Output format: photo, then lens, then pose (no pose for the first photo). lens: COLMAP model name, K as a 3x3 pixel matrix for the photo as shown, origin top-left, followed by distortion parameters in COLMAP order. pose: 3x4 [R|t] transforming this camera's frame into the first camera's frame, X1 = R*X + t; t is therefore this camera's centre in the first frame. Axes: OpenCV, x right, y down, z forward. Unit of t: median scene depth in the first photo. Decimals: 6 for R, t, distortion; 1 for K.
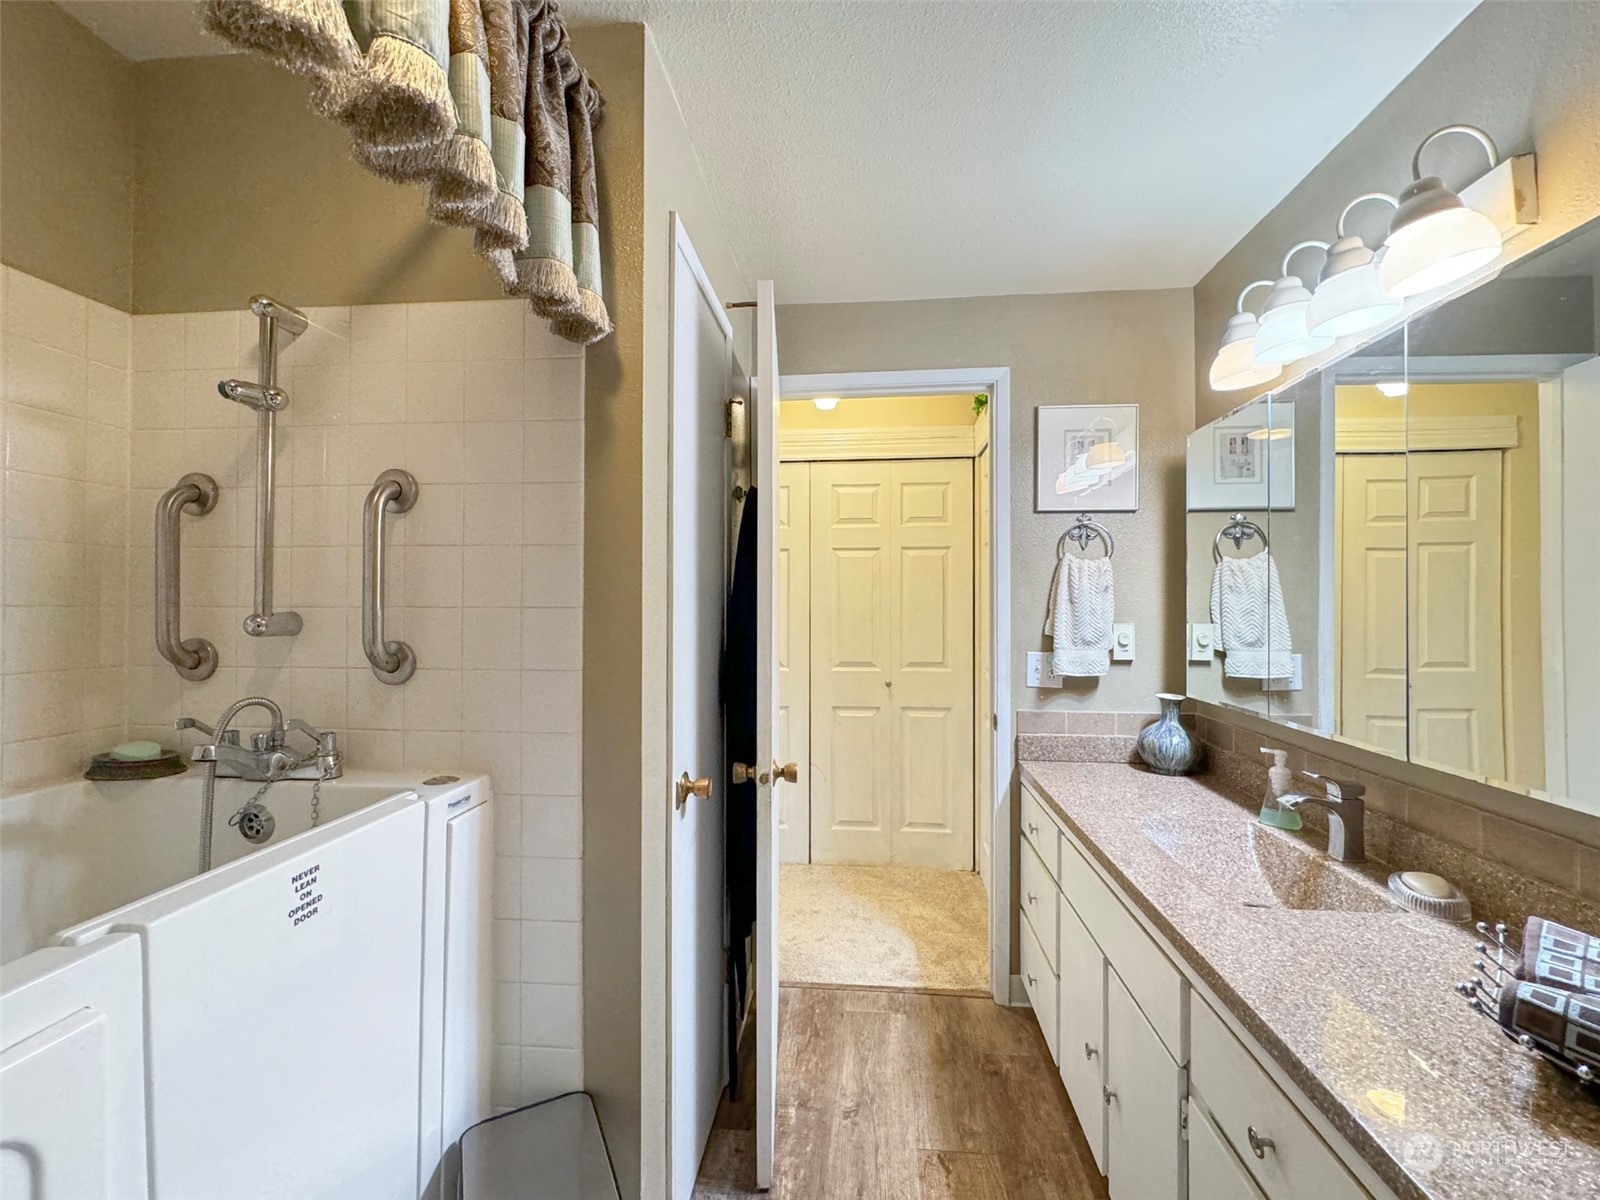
lens RADIAL K [[662.1, 0, 781.1], [0, 662.1, 598.4], [0, 0, 1]] dist [-0.001605, 0.000003]
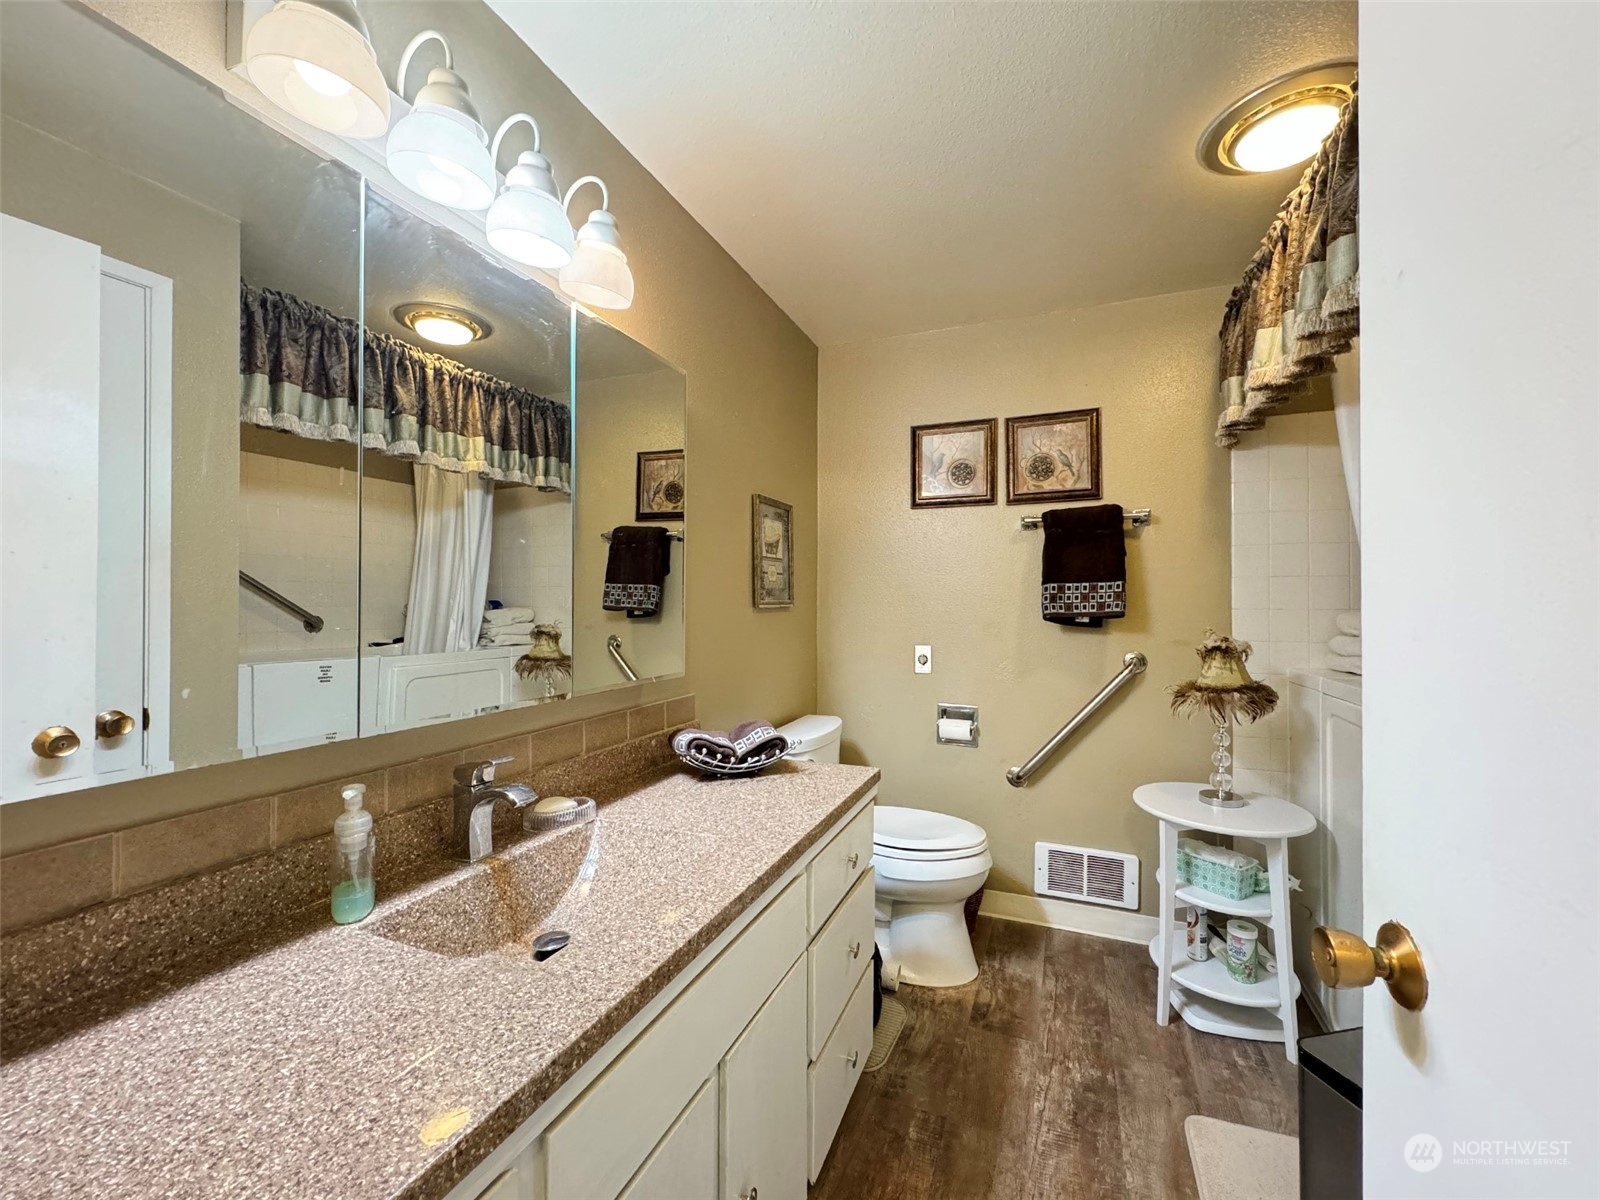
lens RADIAL K [[662.1, 0, 781.1], [0, 662.1, 598.4], [0, 0, 1]] dist [-0.001605, 0.000003]
pose [[-0.960770, -0.002650, 0.277335, 0.305300], [-0.005560, 0.999937, -0.009705, 0.089259], [-0.277291, -0.010866, -0.960724, 2.075299]]
